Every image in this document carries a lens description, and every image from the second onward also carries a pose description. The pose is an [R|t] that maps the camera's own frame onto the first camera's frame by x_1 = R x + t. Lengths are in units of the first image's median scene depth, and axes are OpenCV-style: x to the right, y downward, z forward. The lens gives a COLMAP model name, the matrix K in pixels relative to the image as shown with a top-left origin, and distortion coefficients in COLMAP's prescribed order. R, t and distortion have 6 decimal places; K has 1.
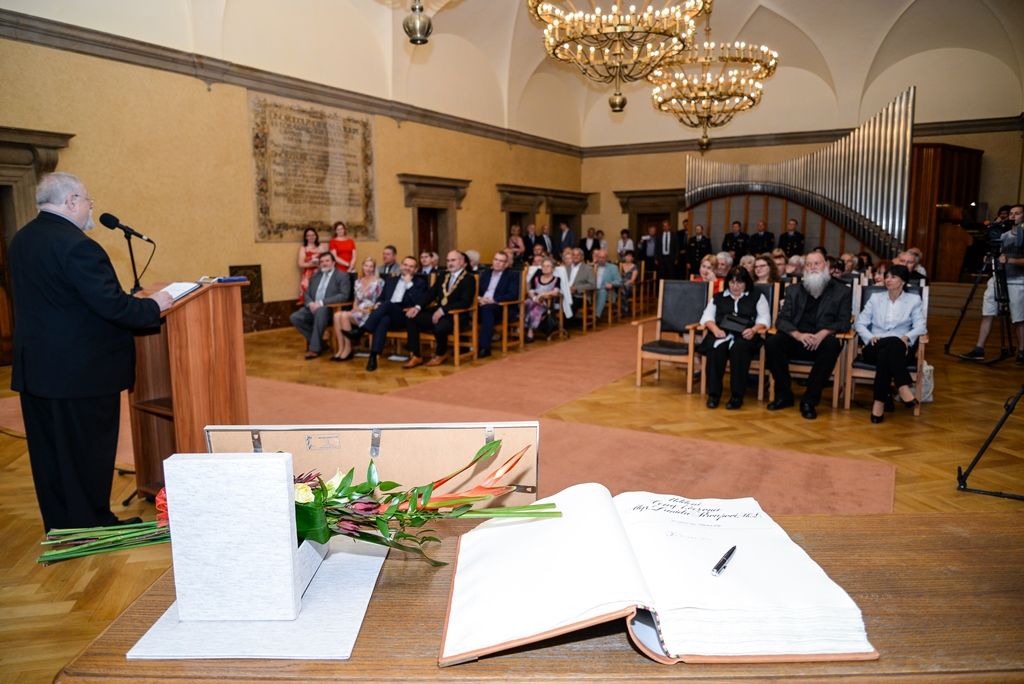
lens RADIAL K [[690.5, 0, 508.8], [0, 690.5, 341.1], [0, 0, 1]] dist [-0.018760, -0.009843]
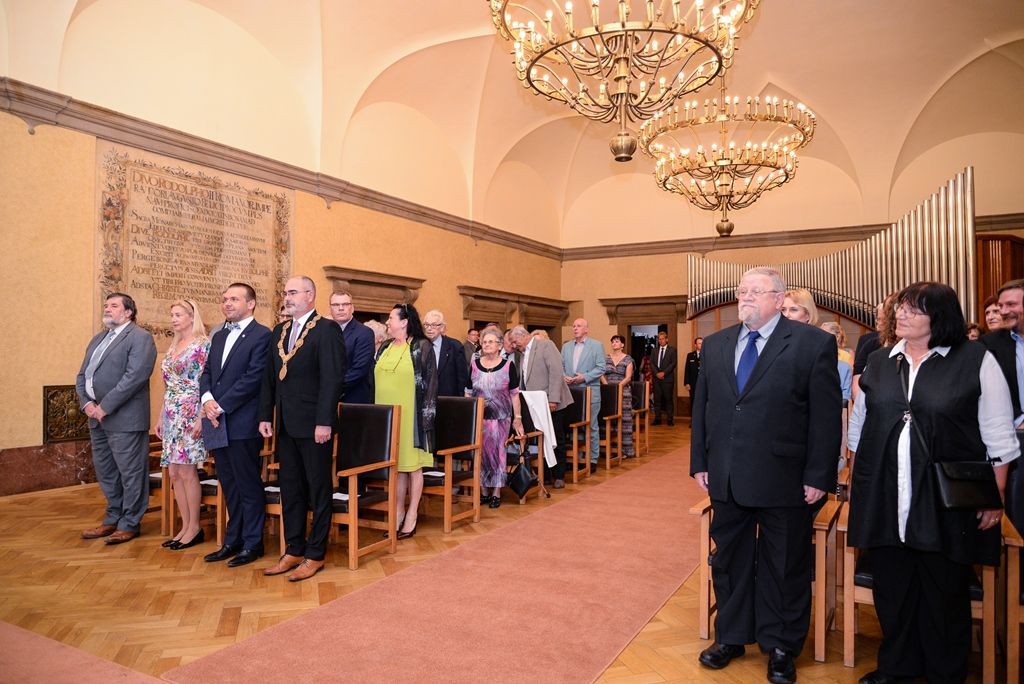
lens RADIAL K [[690.5, 0, 514.5], [0, 690.5, 342.7], [0, 0, 1]] dist [-0.018760, -0.009843]
pose [[0.998977, 0.006388, 0.044771, 0.016391], [0.001321, 0.985431, -0.170072, -0.031436], [-0.045205, 0.169957, 0.984414, 0.268314]]
